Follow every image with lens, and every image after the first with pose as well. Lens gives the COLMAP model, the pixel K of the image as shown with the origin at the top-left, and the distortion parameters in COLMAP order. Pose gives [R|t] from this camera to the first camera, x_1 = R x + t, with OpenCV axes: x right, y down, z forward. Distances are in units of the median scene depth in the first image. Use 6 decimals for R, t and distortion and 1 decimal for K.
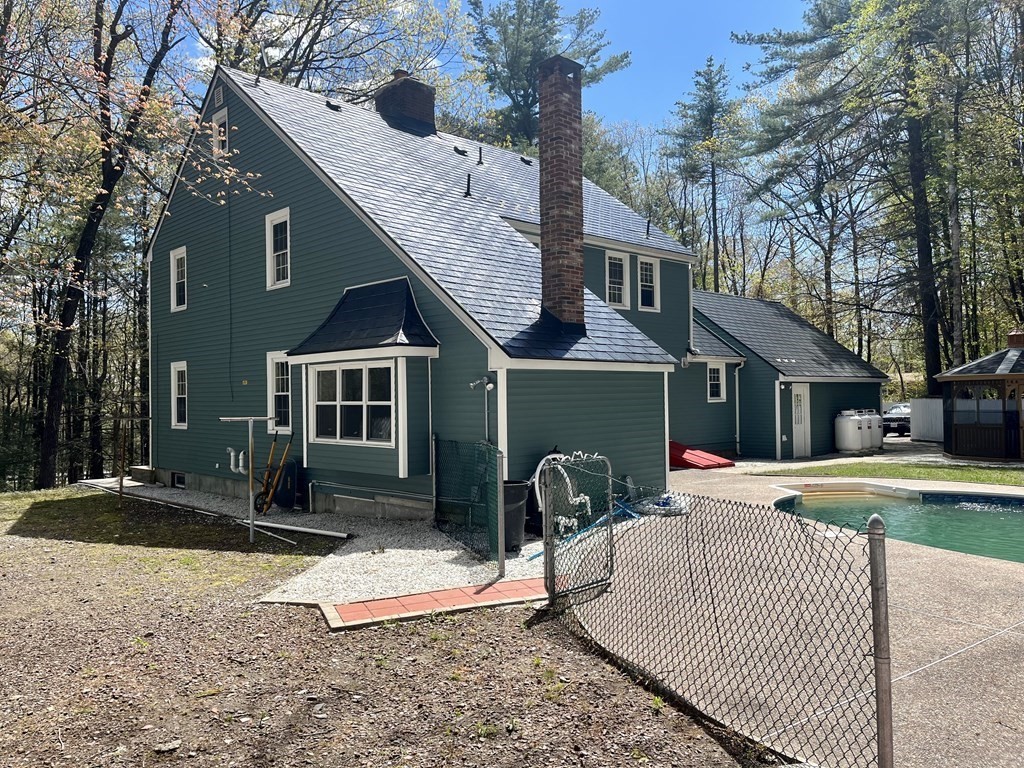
lens RADIAL K [[769.1, 0, 506.6], [0, 769.1, 383.9], [0, 0, 1]] dist [0.032895, -0.045956]
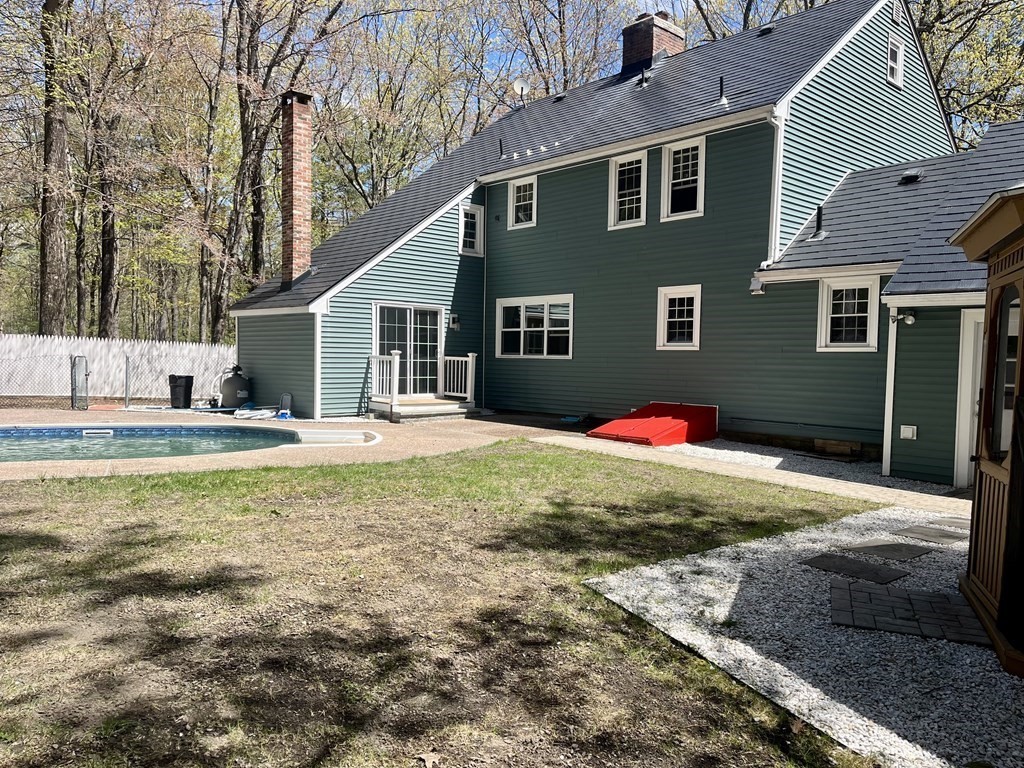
lens RADIAL K [[769.1, 0, 519.2], [0, 769.1, 393.3], [0, 0, 1]] dist [0.032895, -0.045956]
pose [[-0.011584, 0.056978, -0.998308, 0.871405], [-0.005442, 0.998357, 0.057044, 0.024870], [0.999918, 0.006094, -0.011255, 0.831445]]
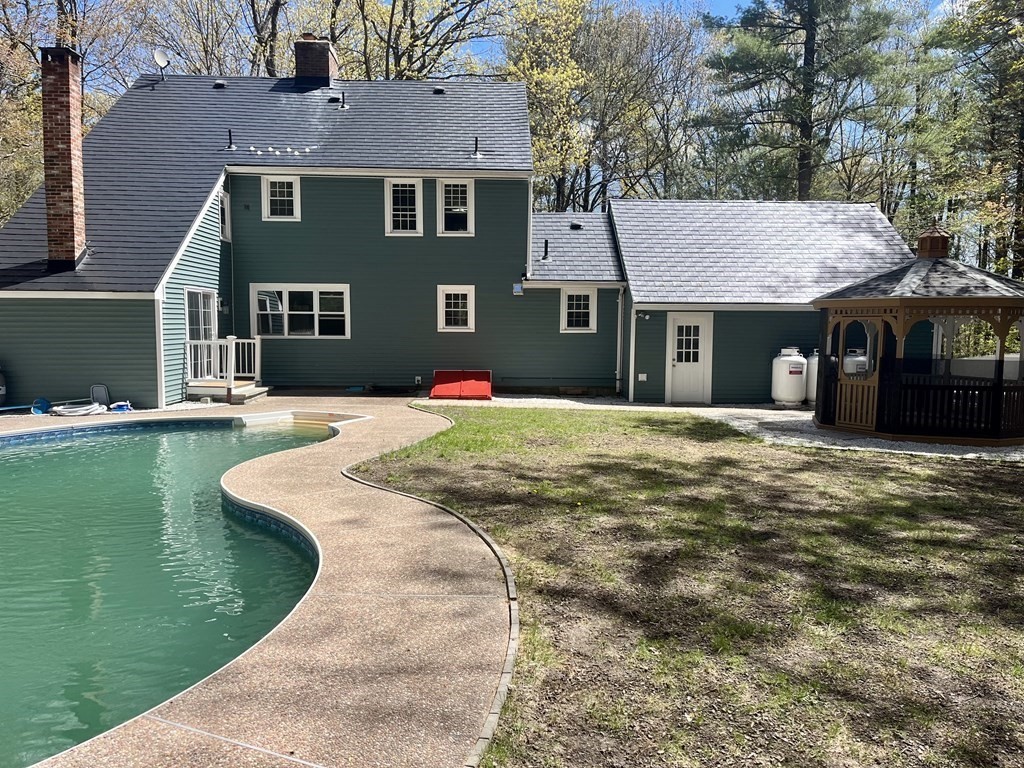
lens RADIAL K [[769.1, 0, 523.0], [0, 769.1, 394.2], [0, 0, 1]] dist [0.032895, -0.045956]
pose [[0.757080, 0.073905, -0.649128, 0.865188], [-0.006147, 0.994343, 0.106040, 0.000348], [0.653293, -0.076291, 0.753252, 0.298153]]
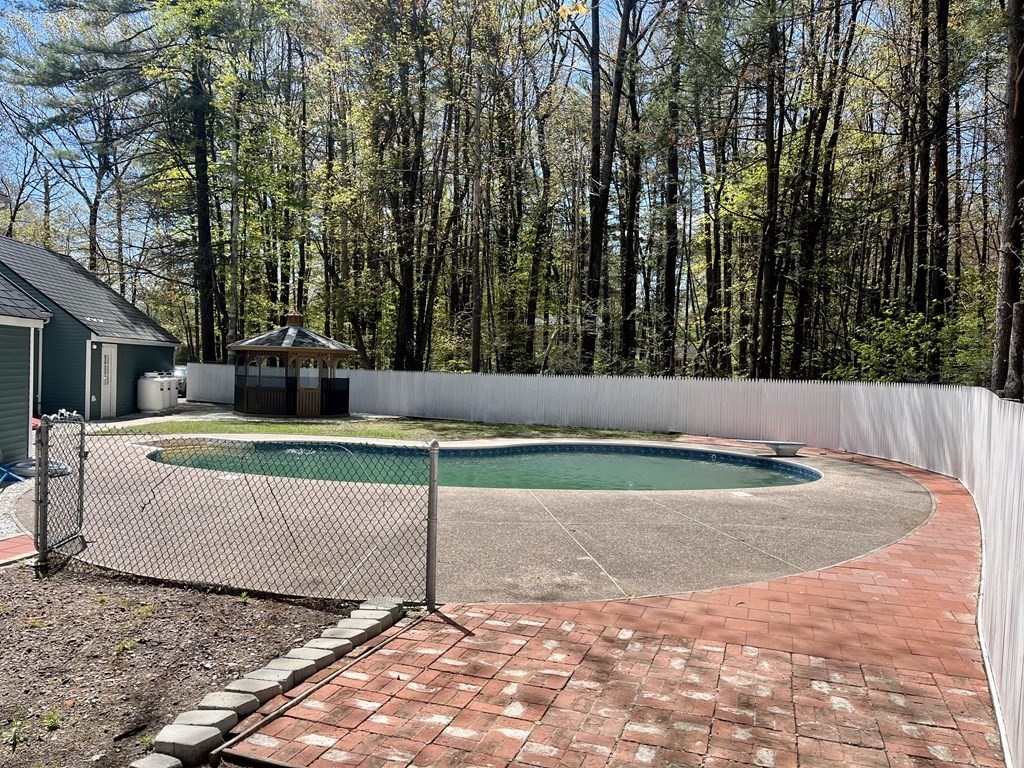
lens RADIAL K [[769.1, 0, 510.7], [0, 769.1, 384.8], [0, 0, 1]] dist [0.032895, -0.045956]
pose [[0.603593, 0.018089, 0.797087, -0.116896], [-0.058603, 0.998045, 0.021727, -0.000490], [-0.795136, -0.059826, 0.603473, -0.026409]]
